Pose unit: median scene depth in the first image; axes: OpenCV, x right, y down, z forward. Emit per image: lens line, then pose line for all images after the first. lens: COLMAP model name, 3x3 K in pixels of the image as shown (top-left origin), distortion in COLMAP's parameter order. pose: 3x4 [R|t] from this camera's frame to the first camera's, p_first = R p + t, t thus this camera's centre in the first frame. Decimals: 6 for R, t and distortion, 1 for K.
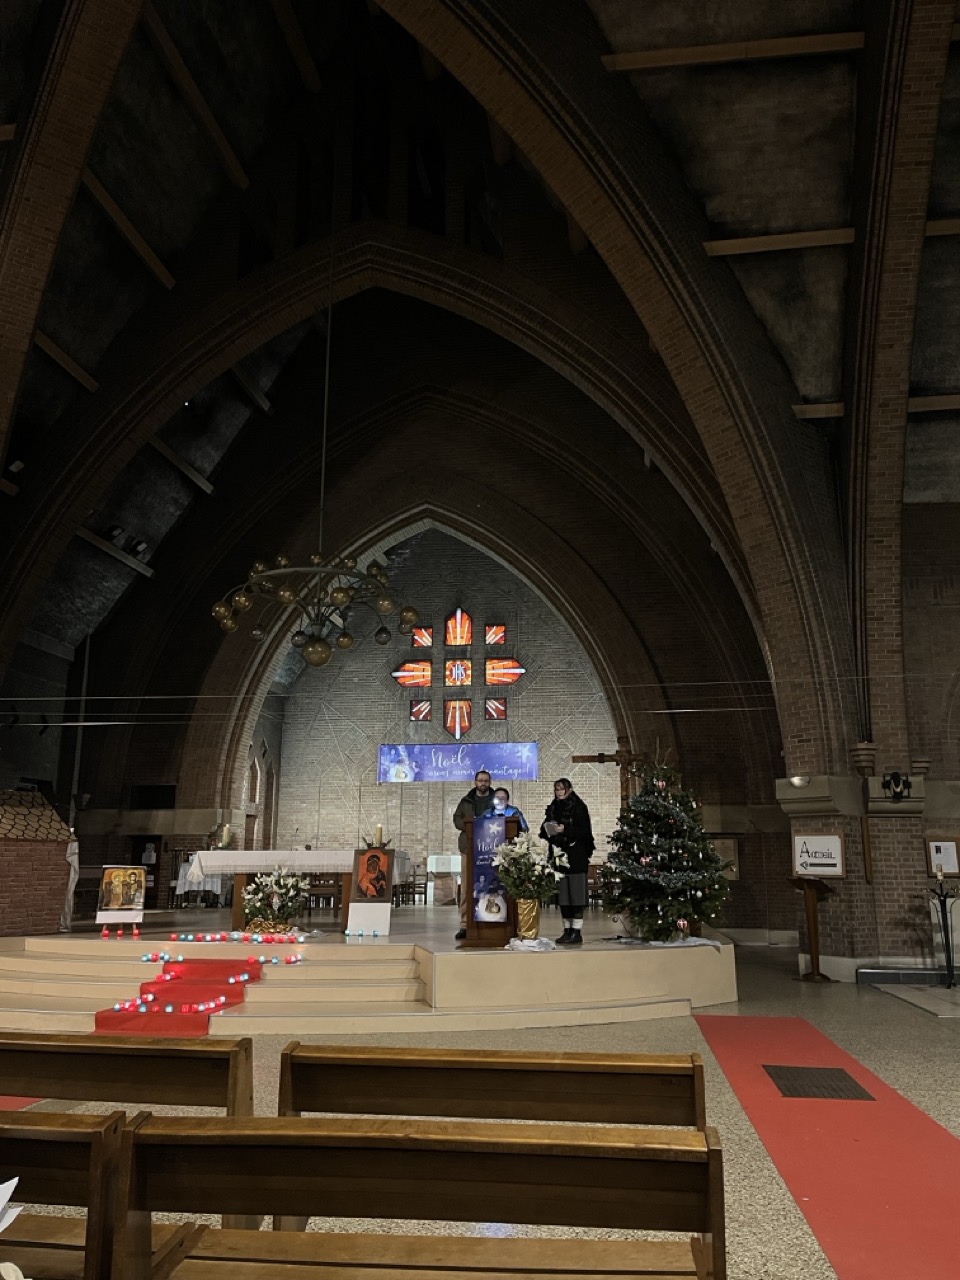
lens RADIAL K [[967.1, 0, 481.9], [0, 967.1, 641.9], [0, 0, 1]] dist [0.113962, 0.001115]
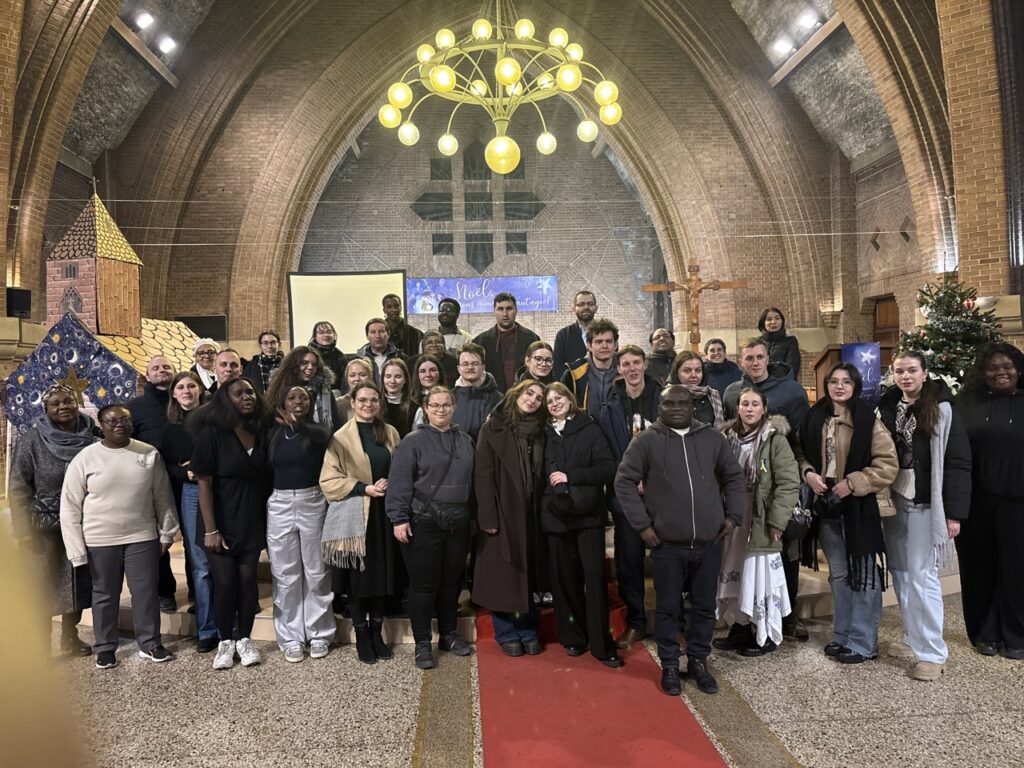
lens RADIAL K [[774.4, 0, 510.2], [0, 774.4, 385.1], [0, 0, 1]] dist [0.022556, -0.013441]
pose [[0.977012, -0.029012, 0.211201, -0.175172], [-0.019970, 0.973885, 0.226160, 0.030105], [-0.212247, -0.225179, 0.950918, 0.179213]]
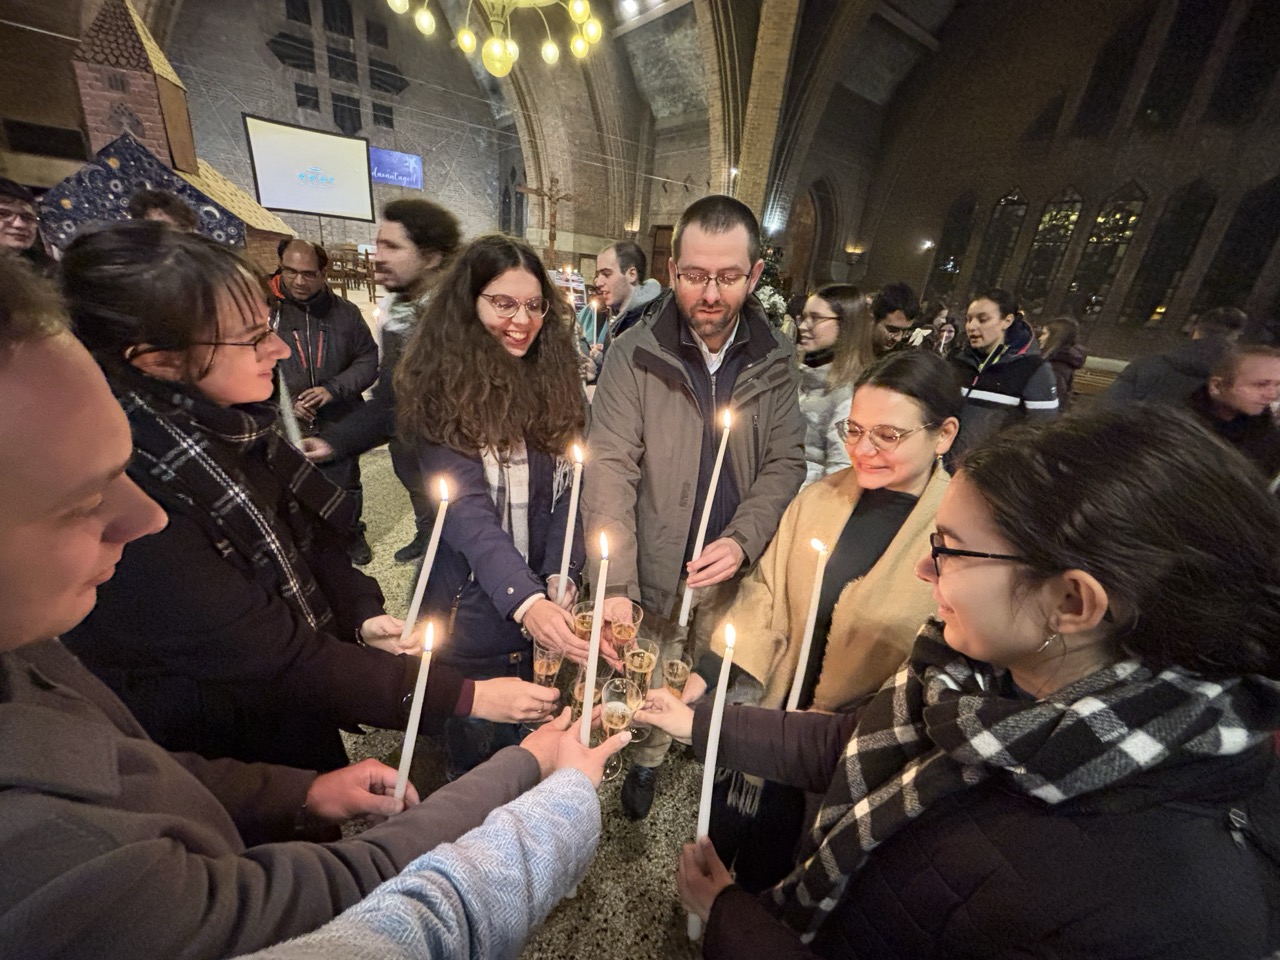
lens RADIAL K [[520.8, 0, 643.2], [0, 520.8, 480.4], [0, 0, 1]] dist [0.008797, -0.000962]
pose [[0.710676, -0.196721, 0.675456, -0.285723], [-0.252370, 0.824921, 0.505781, 0.033333], [-0.656696, -0.529912, 0.536604, 0.211702]]
